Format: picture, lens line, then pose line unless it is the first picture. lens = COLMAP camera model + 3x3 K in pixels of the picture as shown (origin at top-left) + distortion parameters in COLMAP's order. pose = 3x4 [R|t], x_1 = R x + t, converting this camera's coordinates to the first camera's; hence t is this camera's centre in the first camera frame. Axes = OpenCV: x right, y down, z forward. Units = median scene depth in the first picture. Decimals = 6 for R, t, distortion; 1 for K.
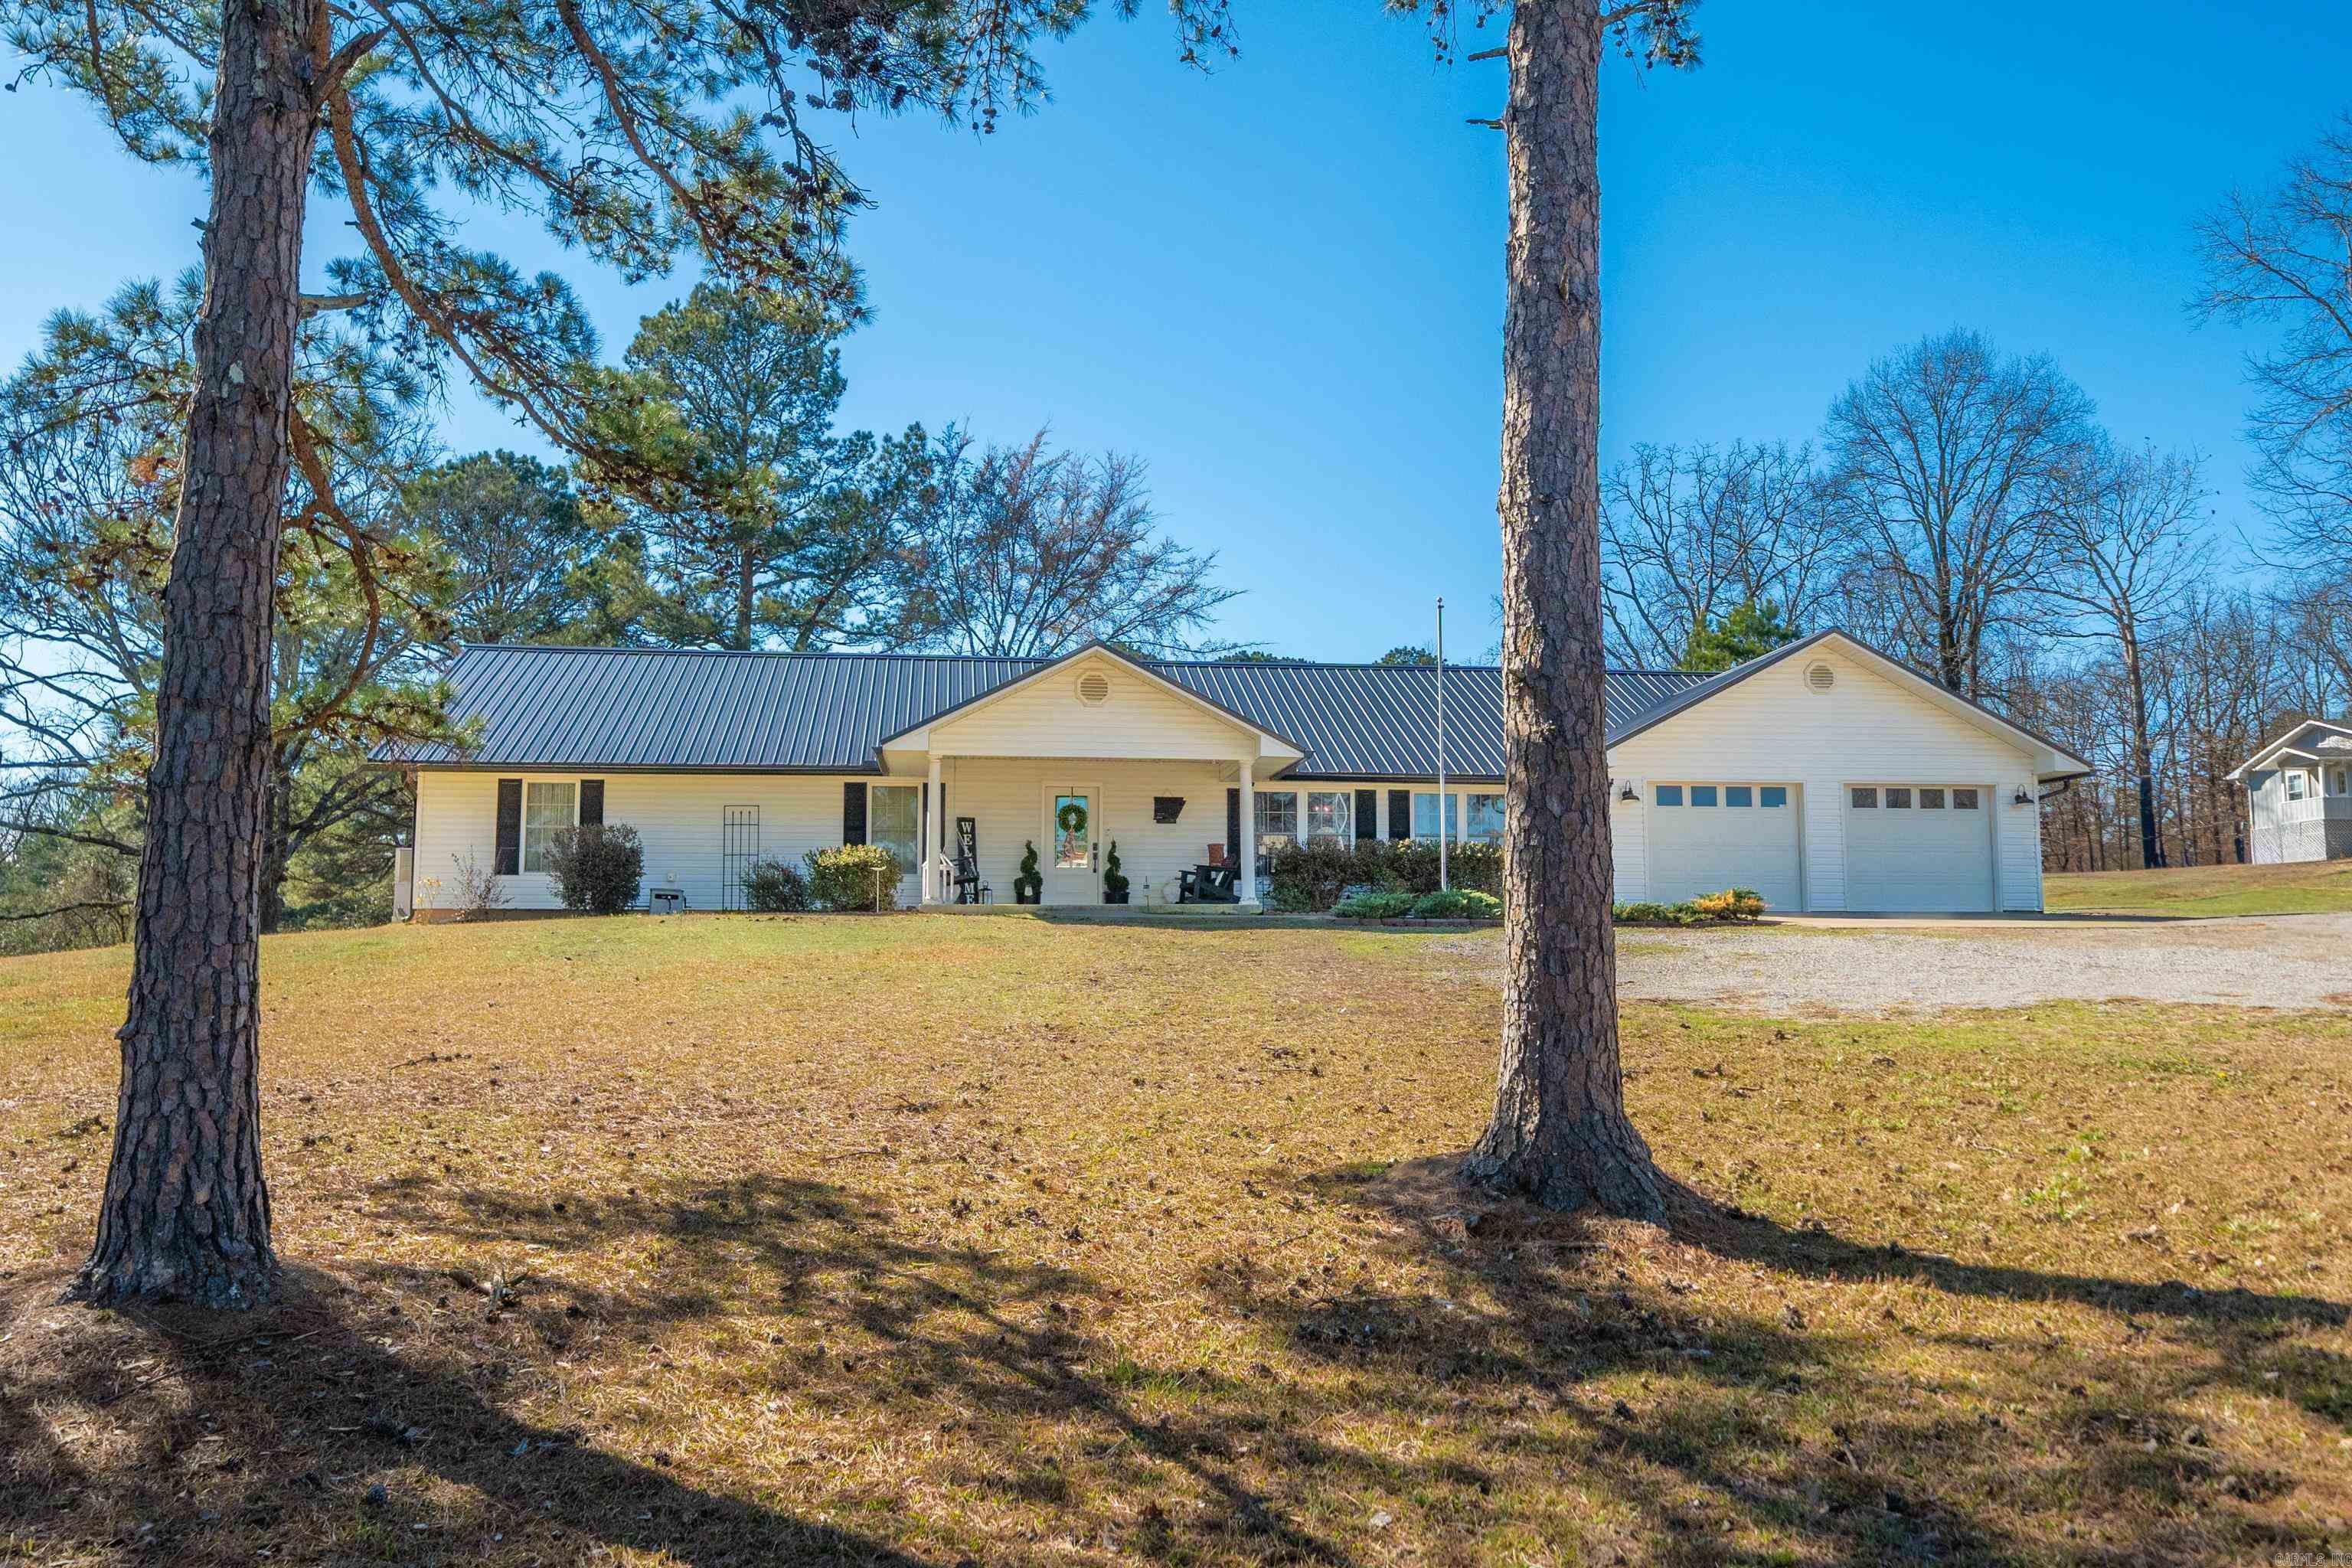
lens RADIAL K [[1856.3, 0, 1175.6], [0, 1856.3, 750.9], [0, 0, 1]] dist [-0.006070, -0.006930]
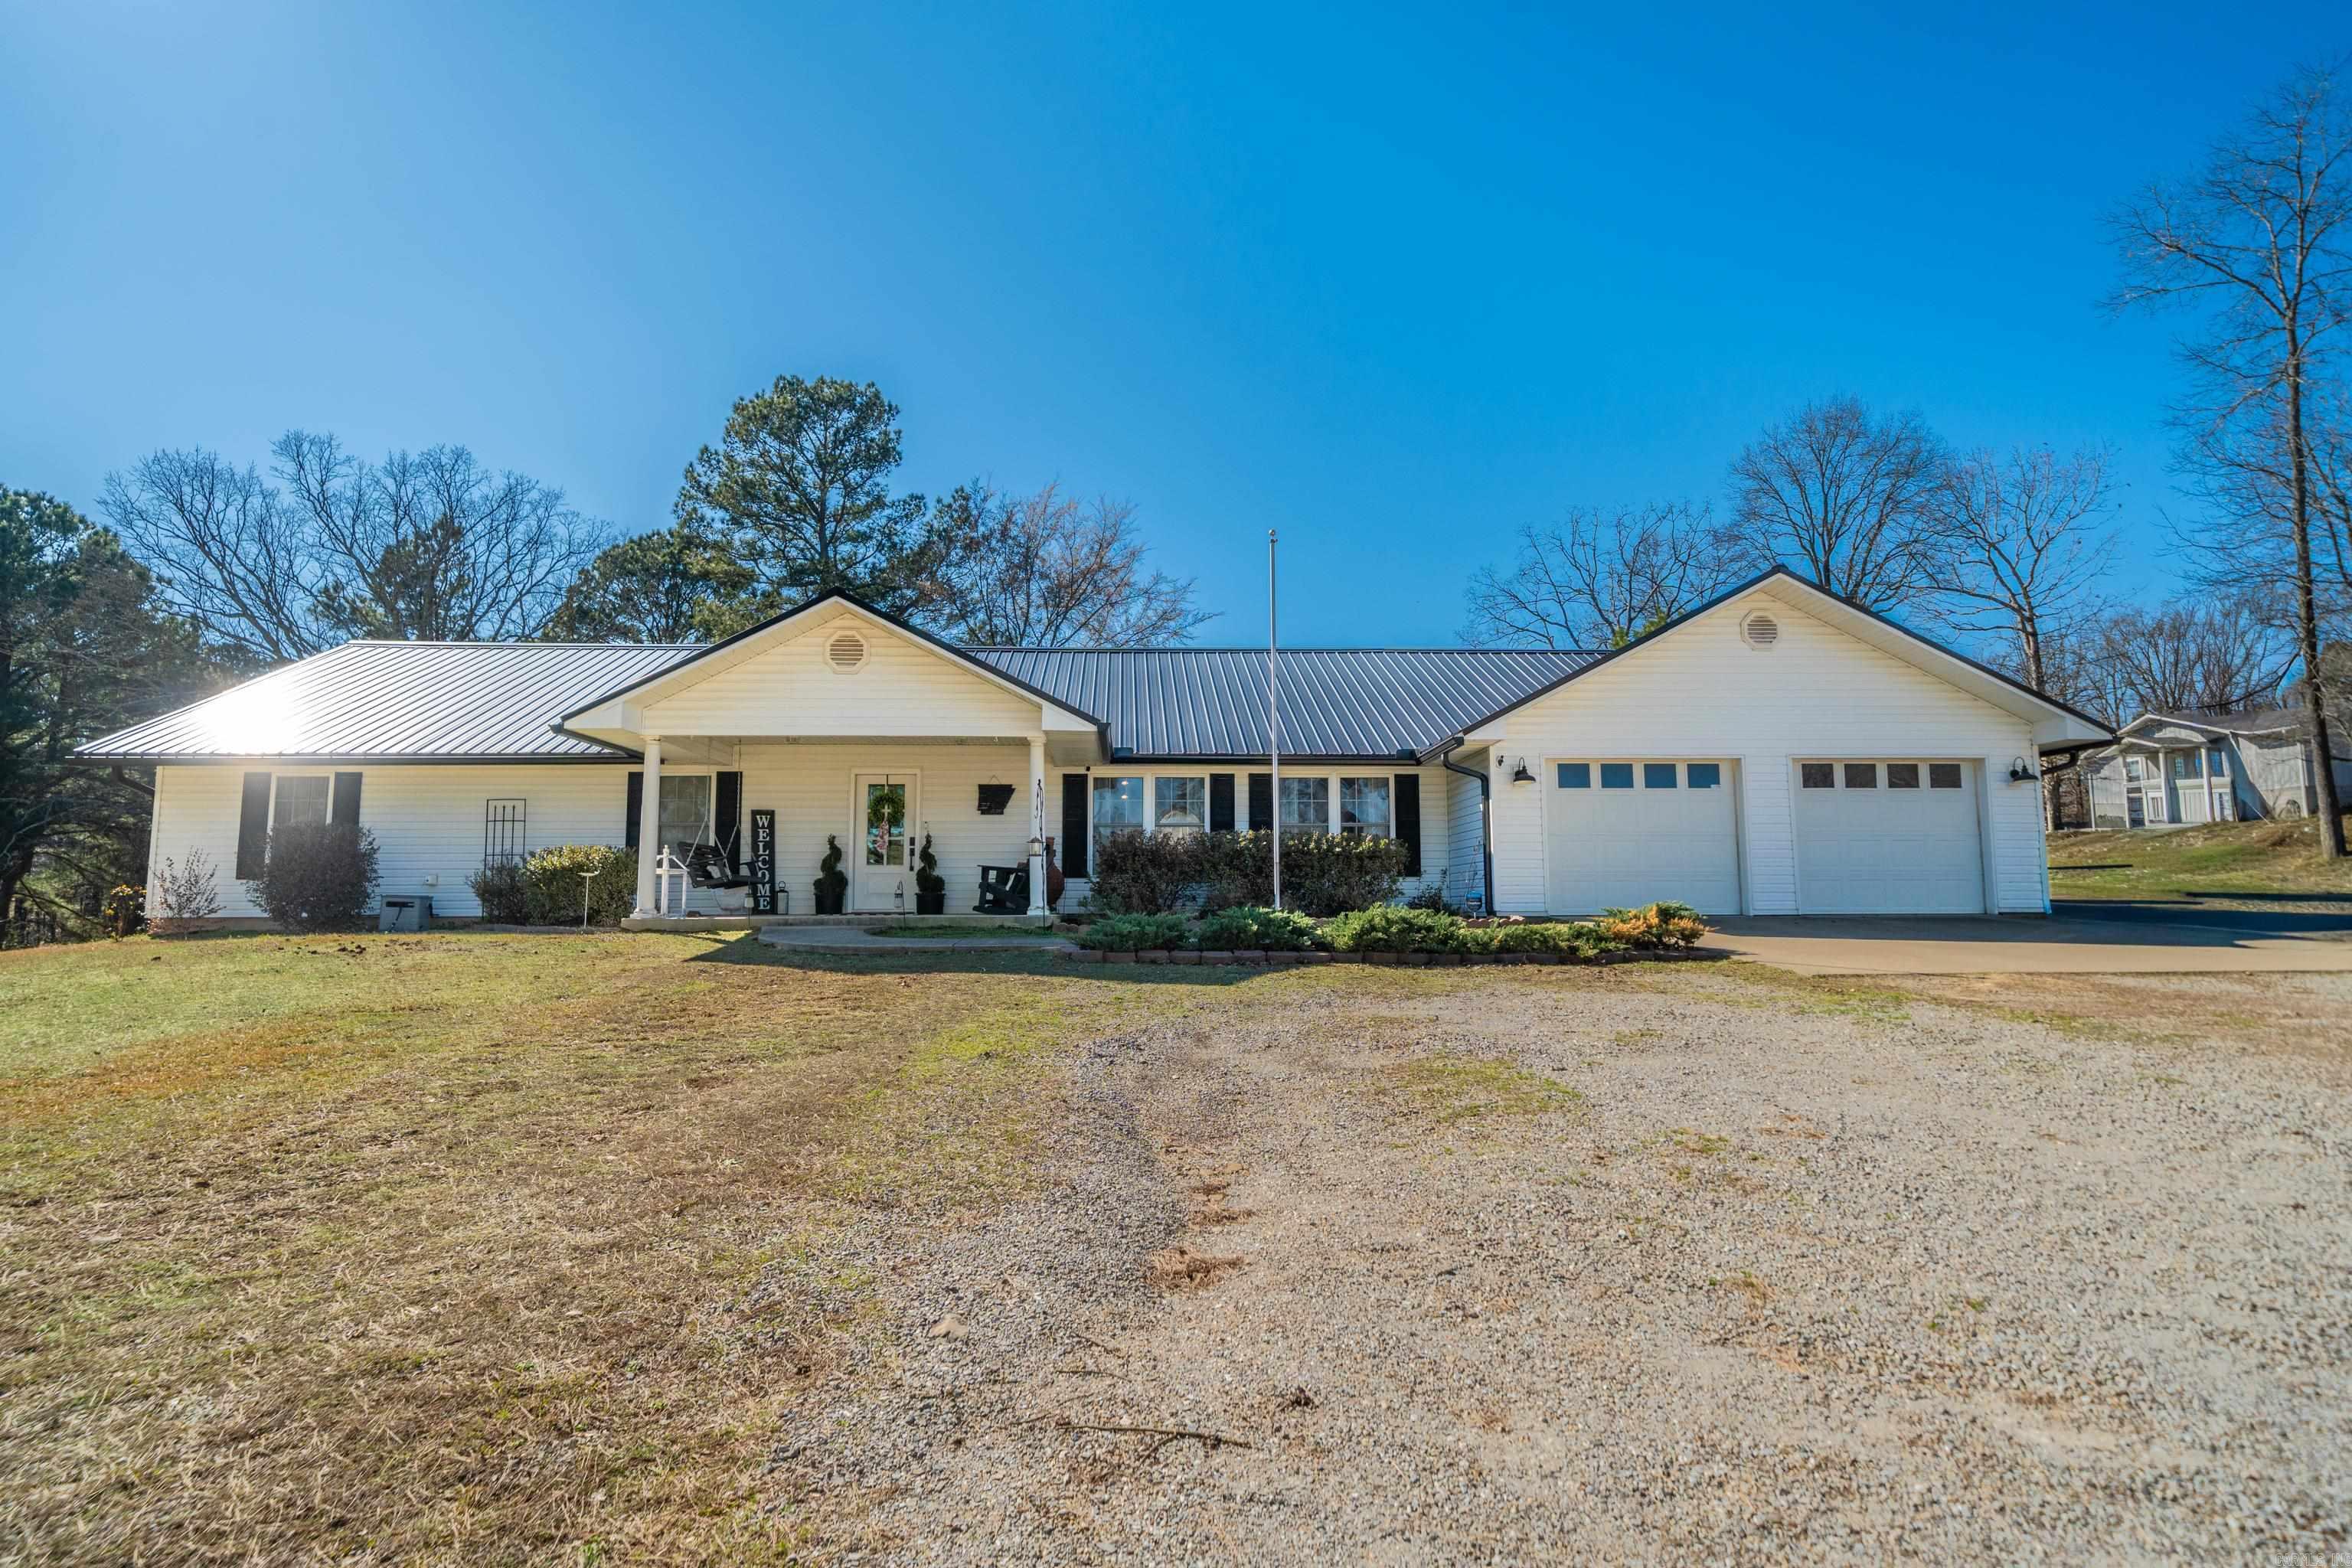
lens RADIAL K [[1212.6, 0, 1172.1], [0, 1212.6, 761.4], [0, 0, 1]] dist [0.004292, 0.000325]
pose [[0.996518, -0.013352, -0.082299, 0.085281], [0.013329, 0.999911, -0.000829, 0.010294], [0.082302, -0.000271, 0.996607, 0.287762]]
